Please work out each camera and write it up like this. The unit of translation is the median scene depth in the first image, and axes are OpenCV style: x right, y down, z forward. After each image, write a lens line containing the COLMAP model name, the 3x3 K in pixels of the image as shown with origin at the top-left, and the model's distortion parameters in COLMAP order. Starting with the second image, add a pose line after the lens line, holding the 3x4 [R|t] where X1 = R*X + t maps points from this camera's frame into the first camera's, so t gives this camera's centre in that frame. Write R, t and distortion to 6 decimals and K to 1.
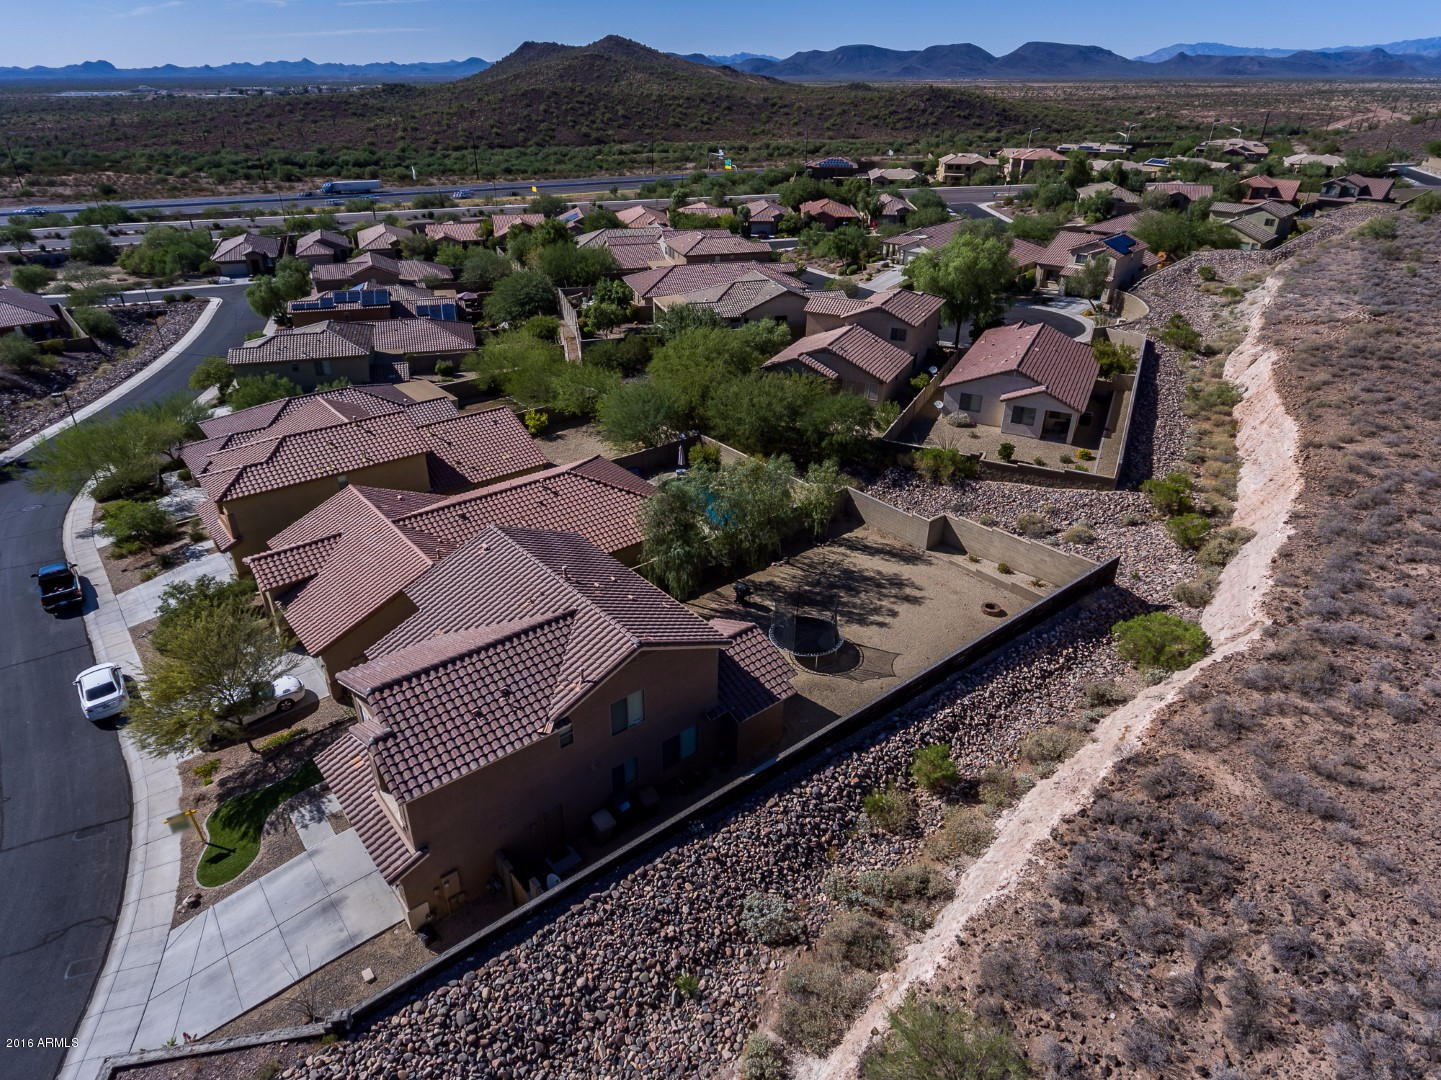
lens RADIAL K [[850.6, 0, 722.2], [0, 850.6, 532.7], [0, 0, 1]] dist [-0.005250, 0.002146]
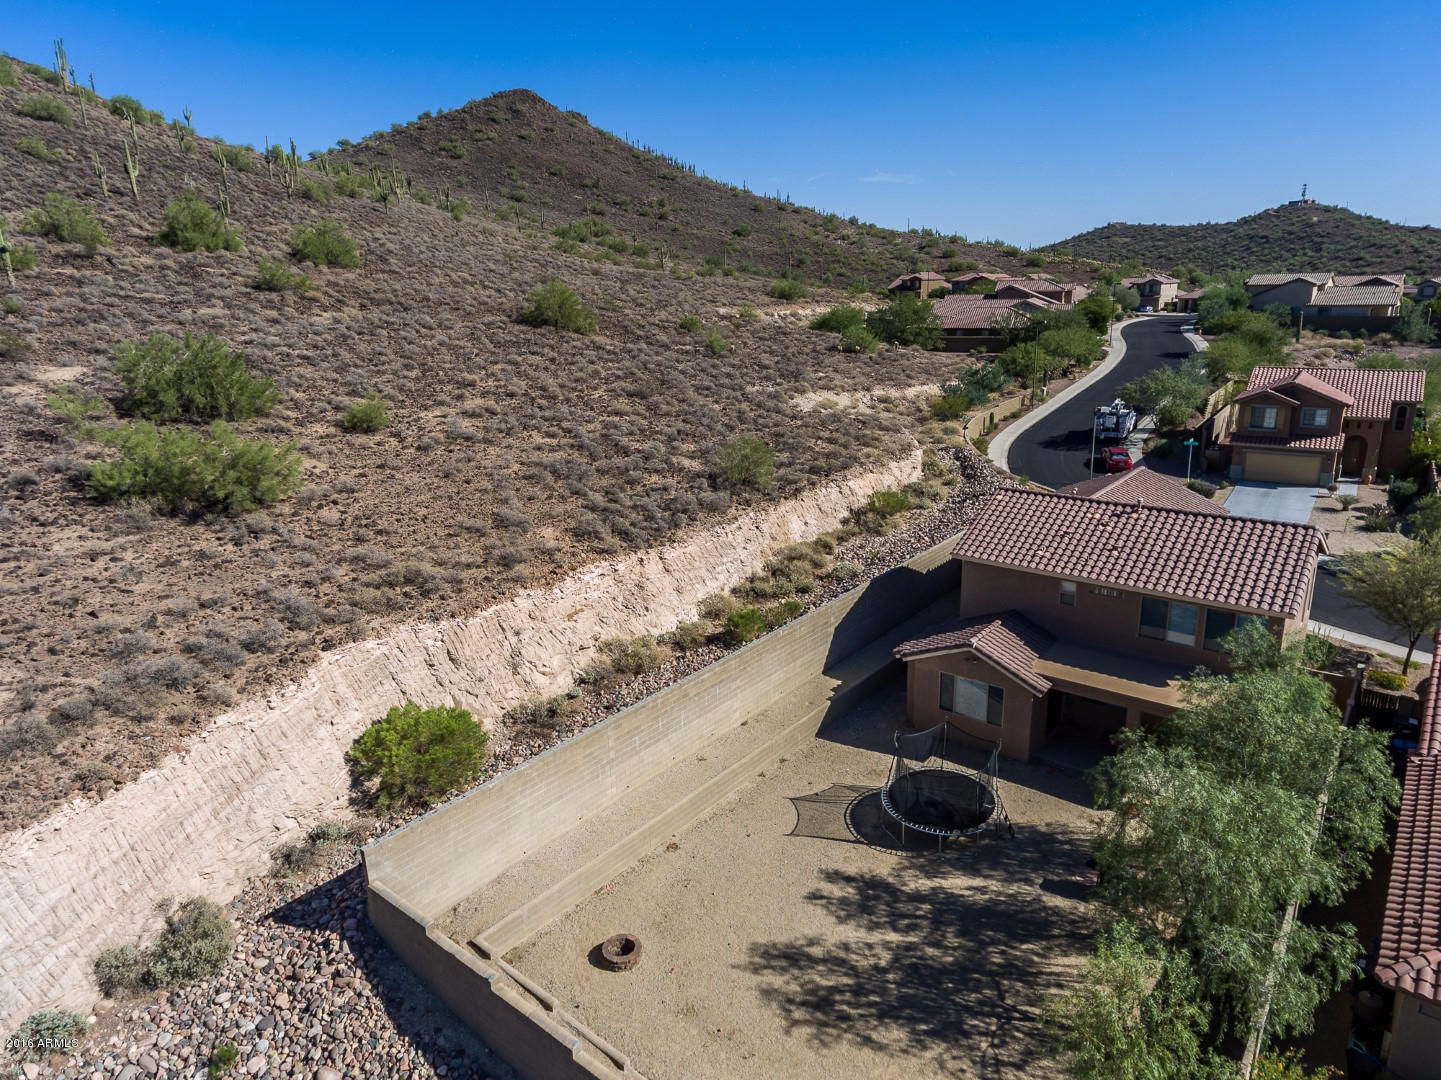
lens RADIAL K [[850.6, 0, 722.2], [0, 850.6, 532.7], [0, 0, 1]] dist [-0.005250, 0.002146]
pose [[-0.985324, 0.067538, -0.156763, 0.427661], [-0.056119, 0.739164, 0.671184, -0.537437], [0.161203, 0.670131, -0.724526, 1.625459]]
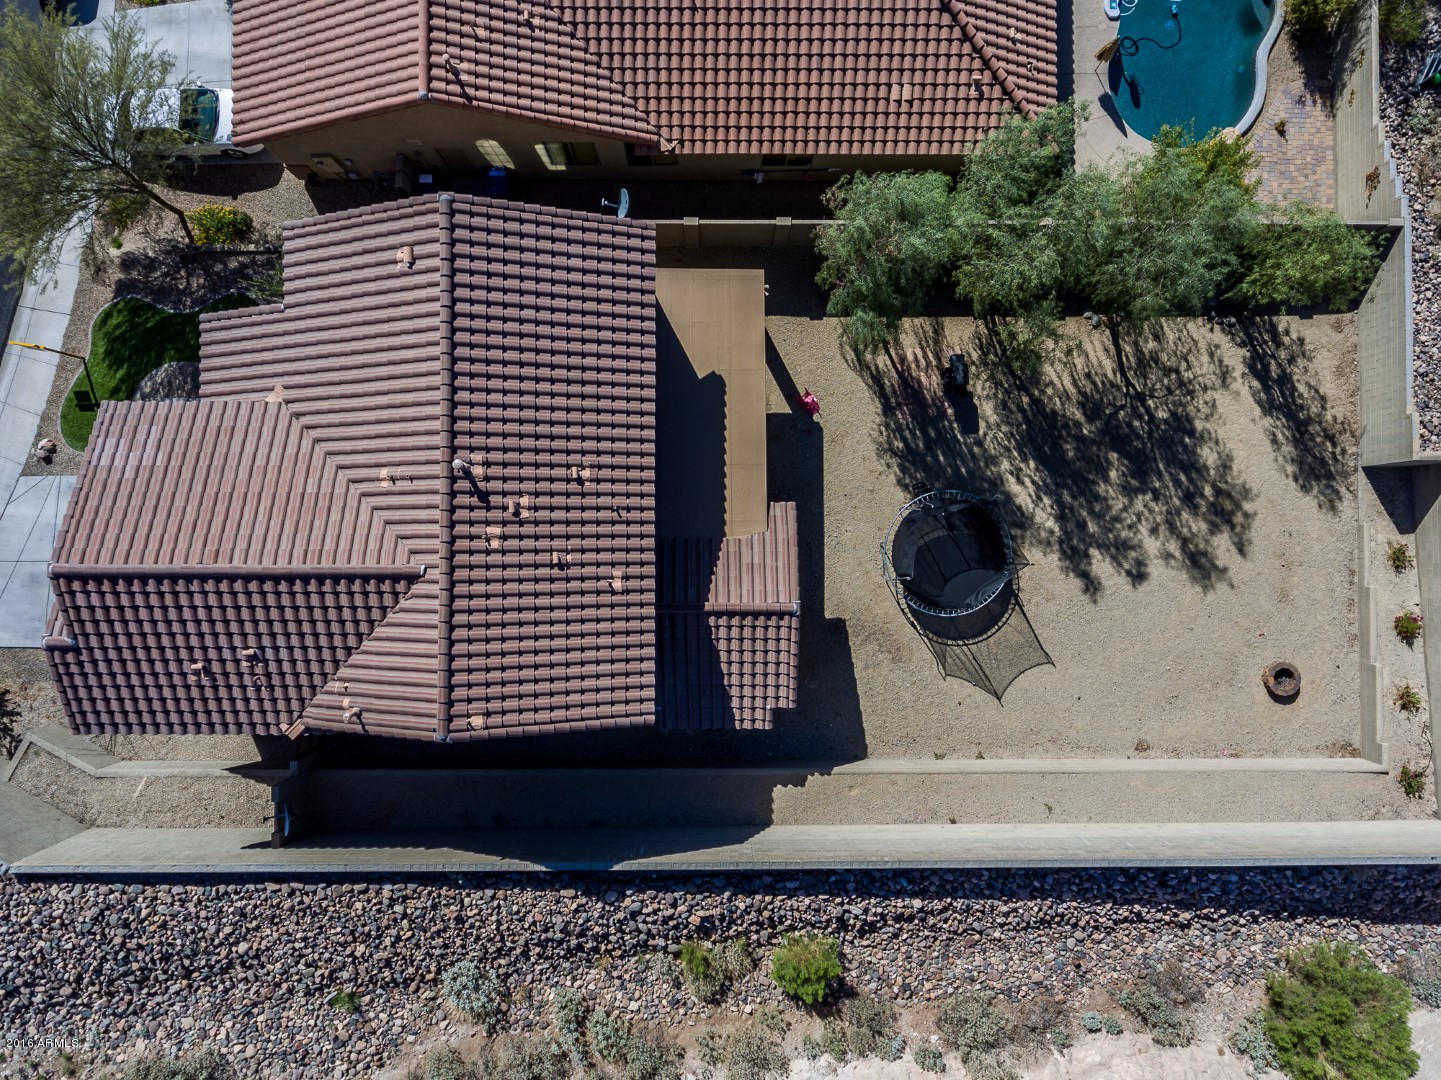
lens RADIAL K [[850.6, 0, 722.2], [0, 850.6, 532.7], [0, 0, 1]] dist [-0.005250, 0.002146]
pose [[0.768005, 0.640361, -0.010348, -0.029922], [-0.303706, 0.378375, 0.874411, -0.436276], [0.563854, -0.668409, 0.485075, 0.799772]]
